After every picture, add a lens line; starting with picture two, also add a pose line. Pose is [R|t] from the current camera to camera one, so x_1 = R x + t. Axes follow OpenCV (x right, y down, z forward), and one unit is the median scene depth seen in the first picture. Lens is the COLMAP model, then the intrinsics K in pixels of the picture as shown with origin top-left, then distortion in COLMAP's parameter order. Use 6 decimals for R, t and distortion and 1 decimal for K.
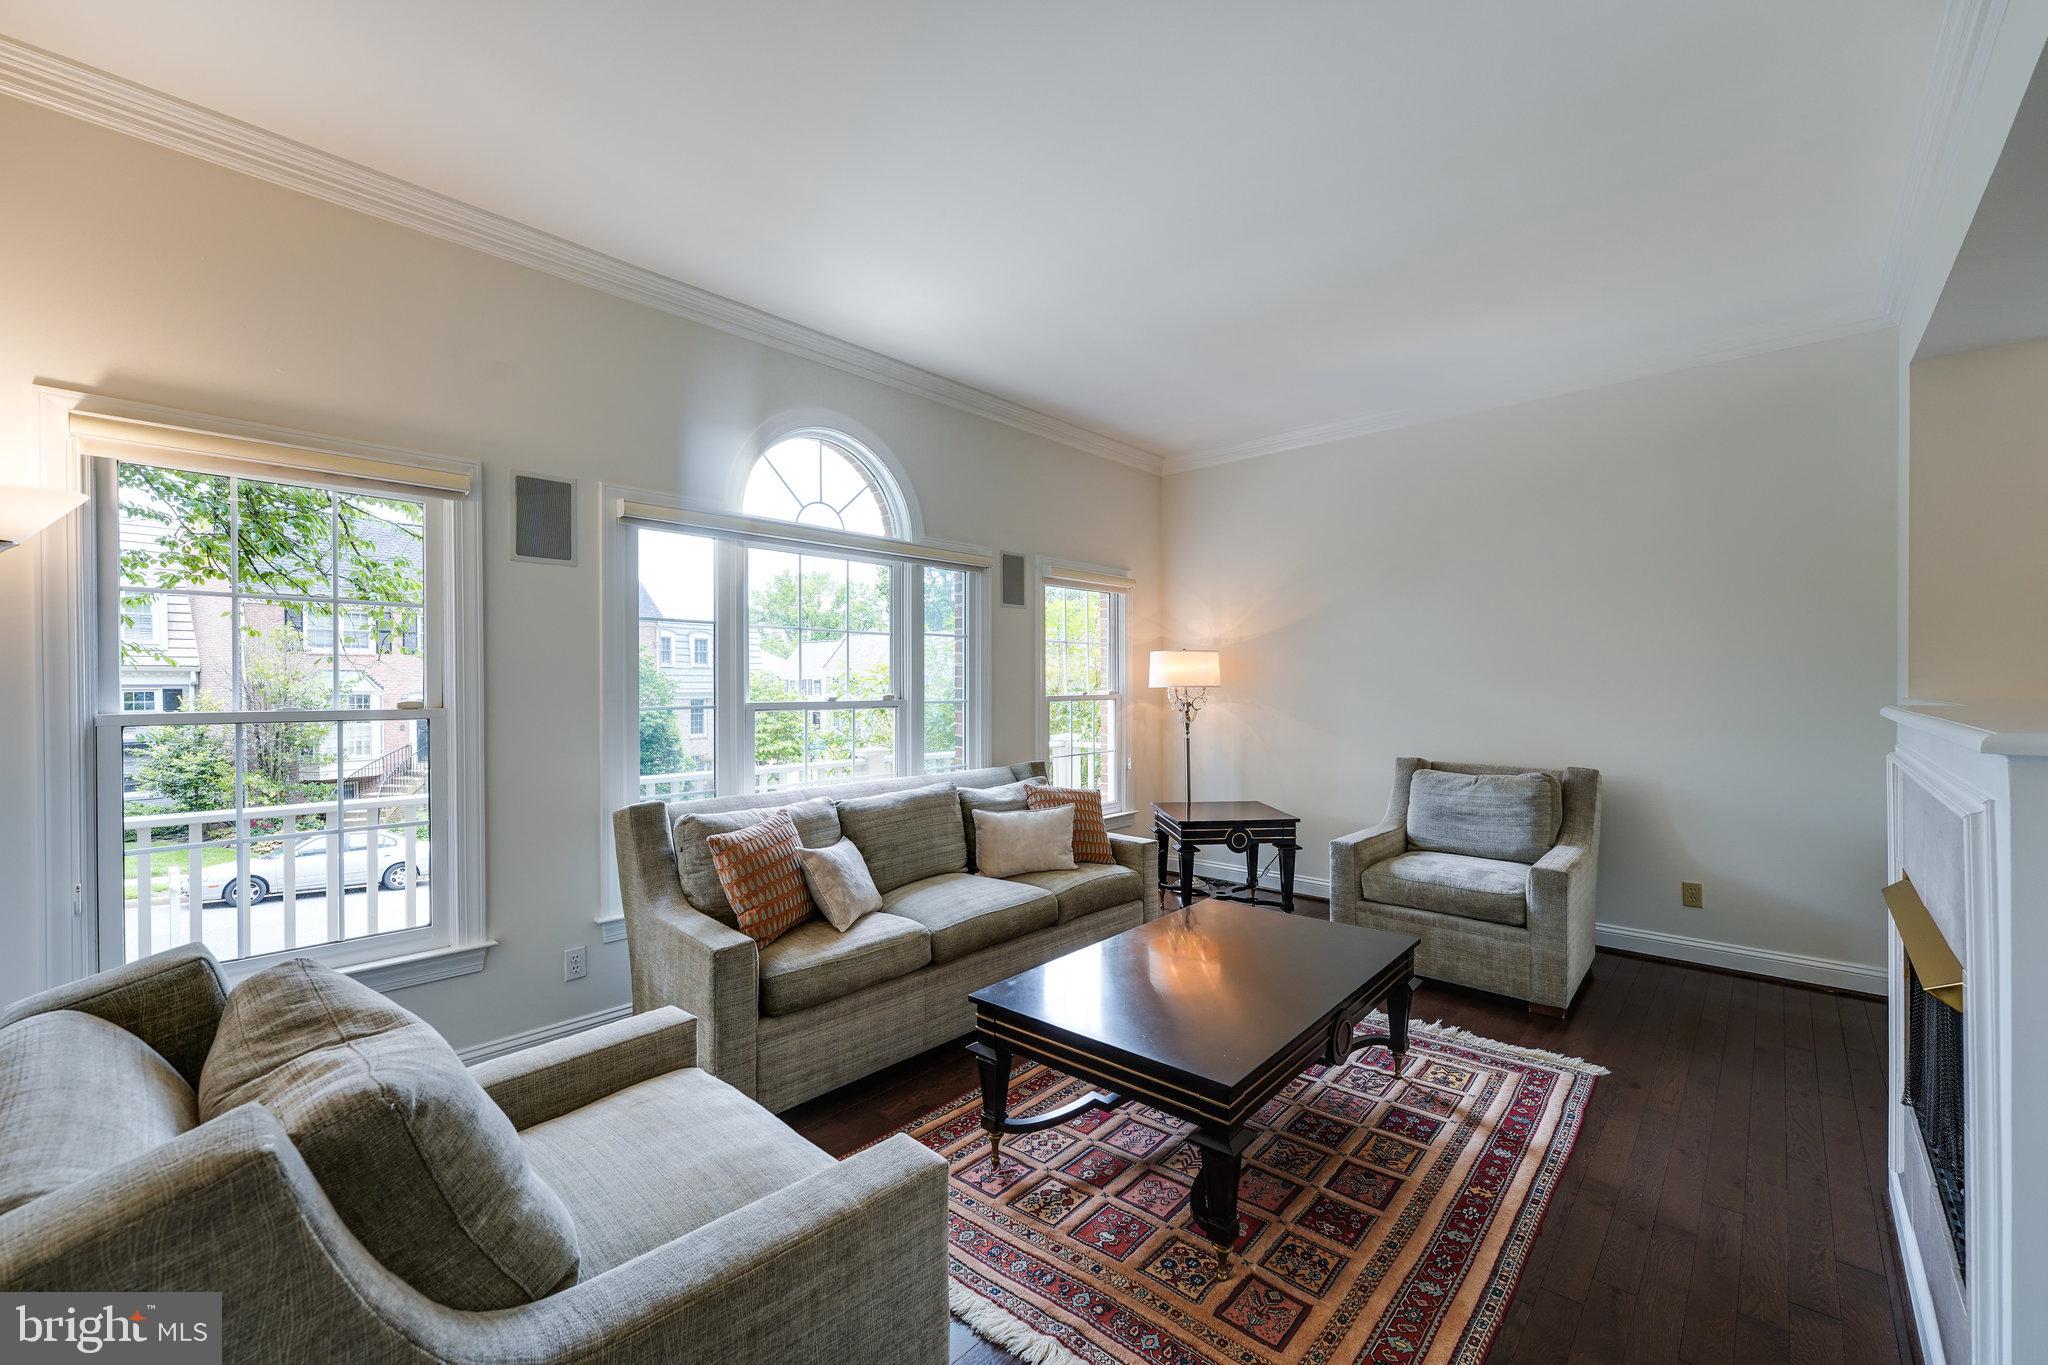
lens RADIAL K [[820.5, 0, 1024.0], [0, 820.5, 682.5], [0, 0, 1]] dist [-0.002544, 0.000013]
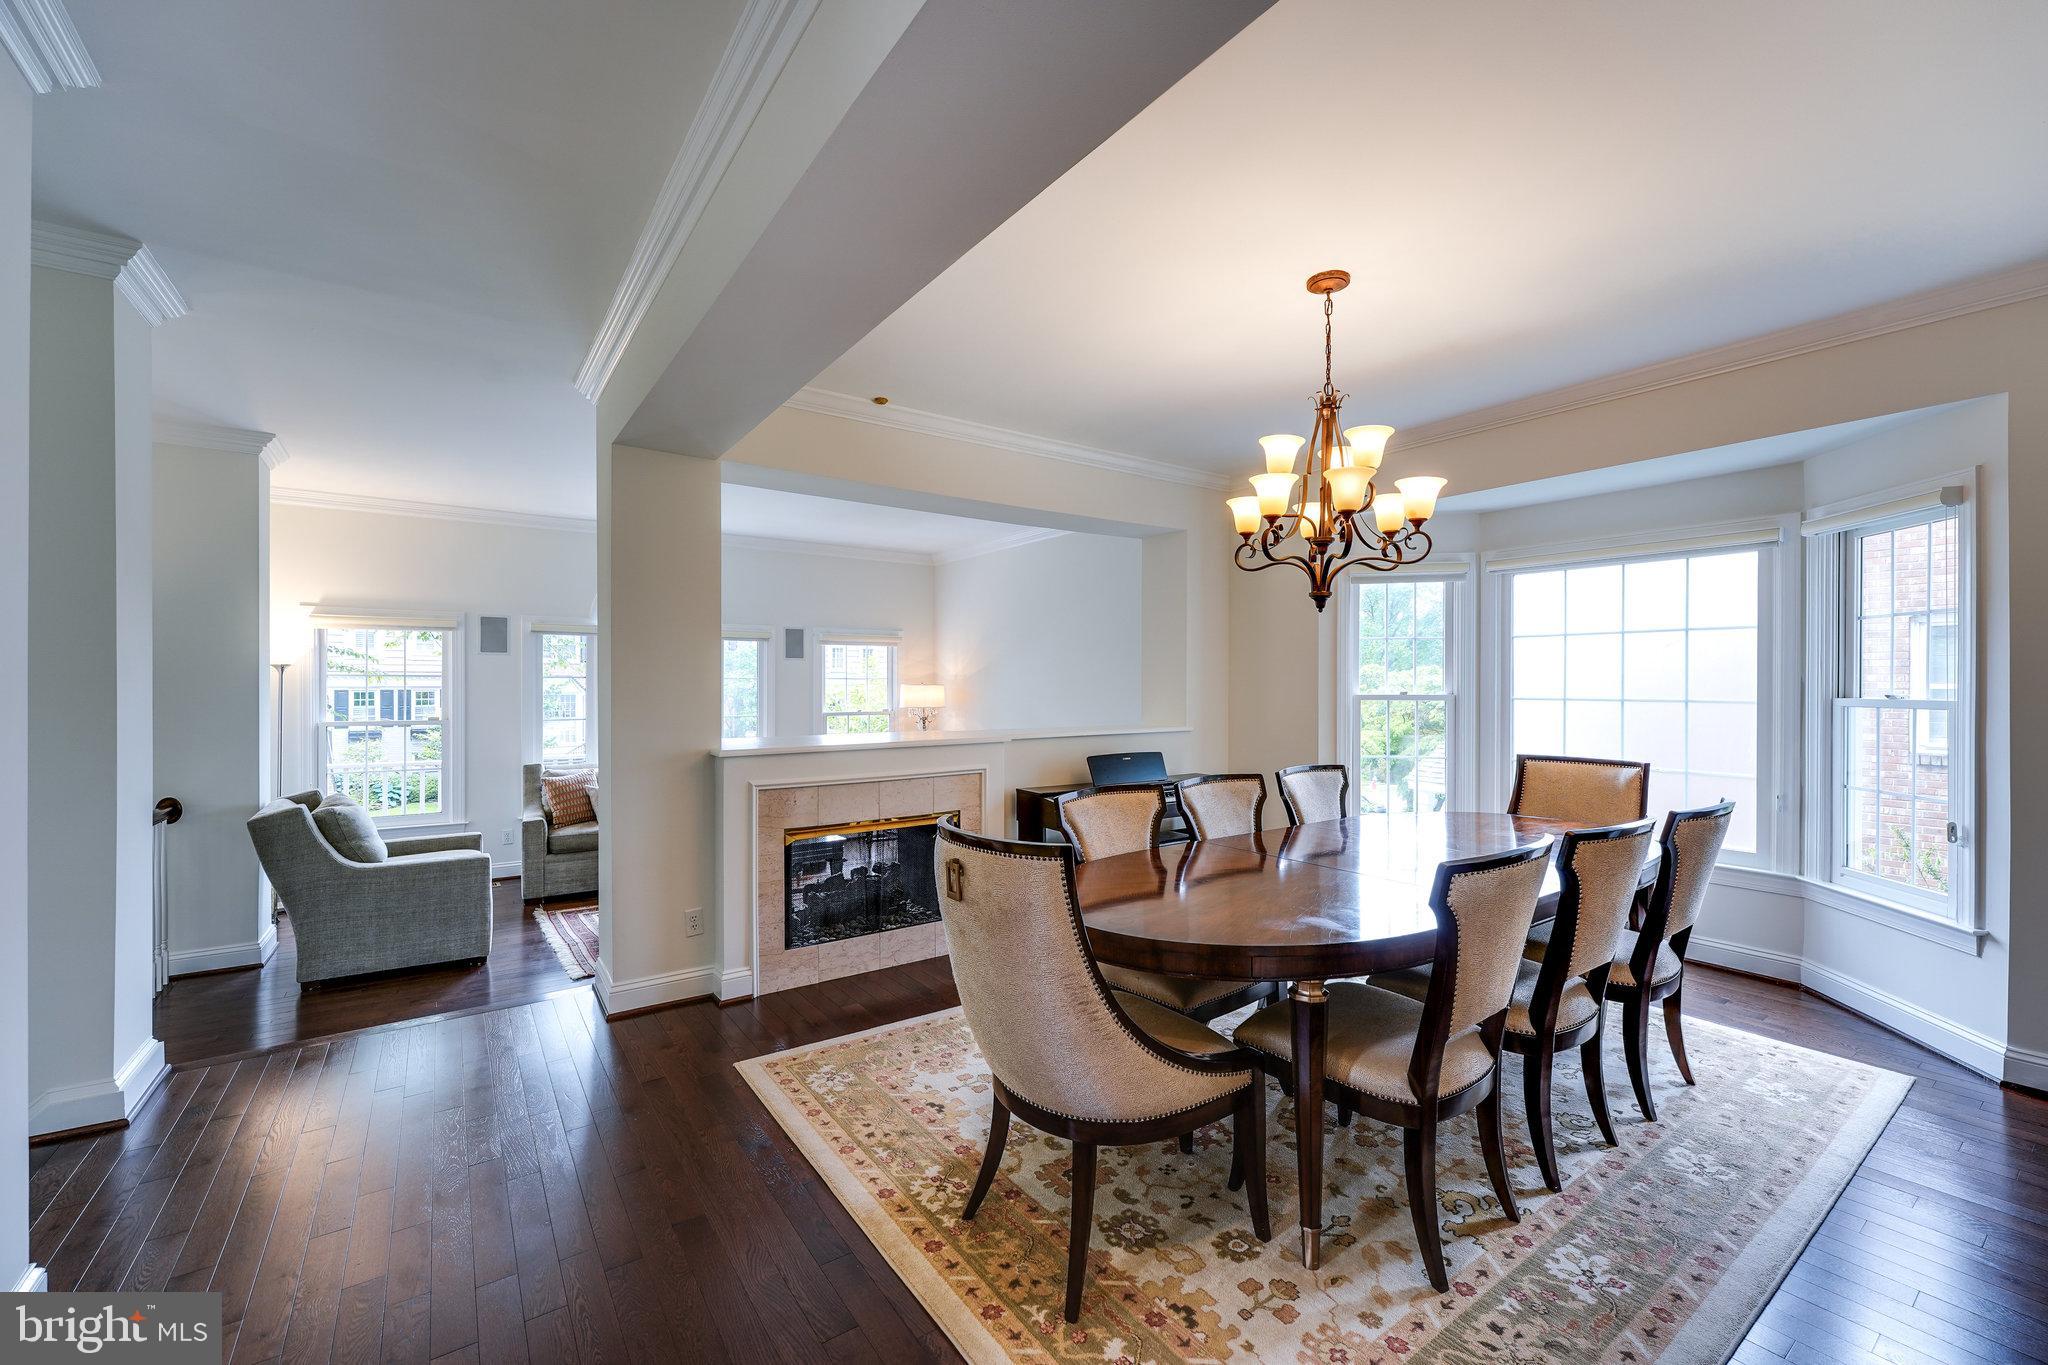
lens RADIAL K [[826.3, 0, 1024.0], [0, 826.3, 682.5], [0, 0, 1]] dist [-0.003680, -0.000162]
pose [[0.976844, 0.004412, -0.213908, 1.511226], [-0.003998, 0.999989, 0.002369, -0.094749], [0.213916, -0.001459, 0.976851, -1.019133]]
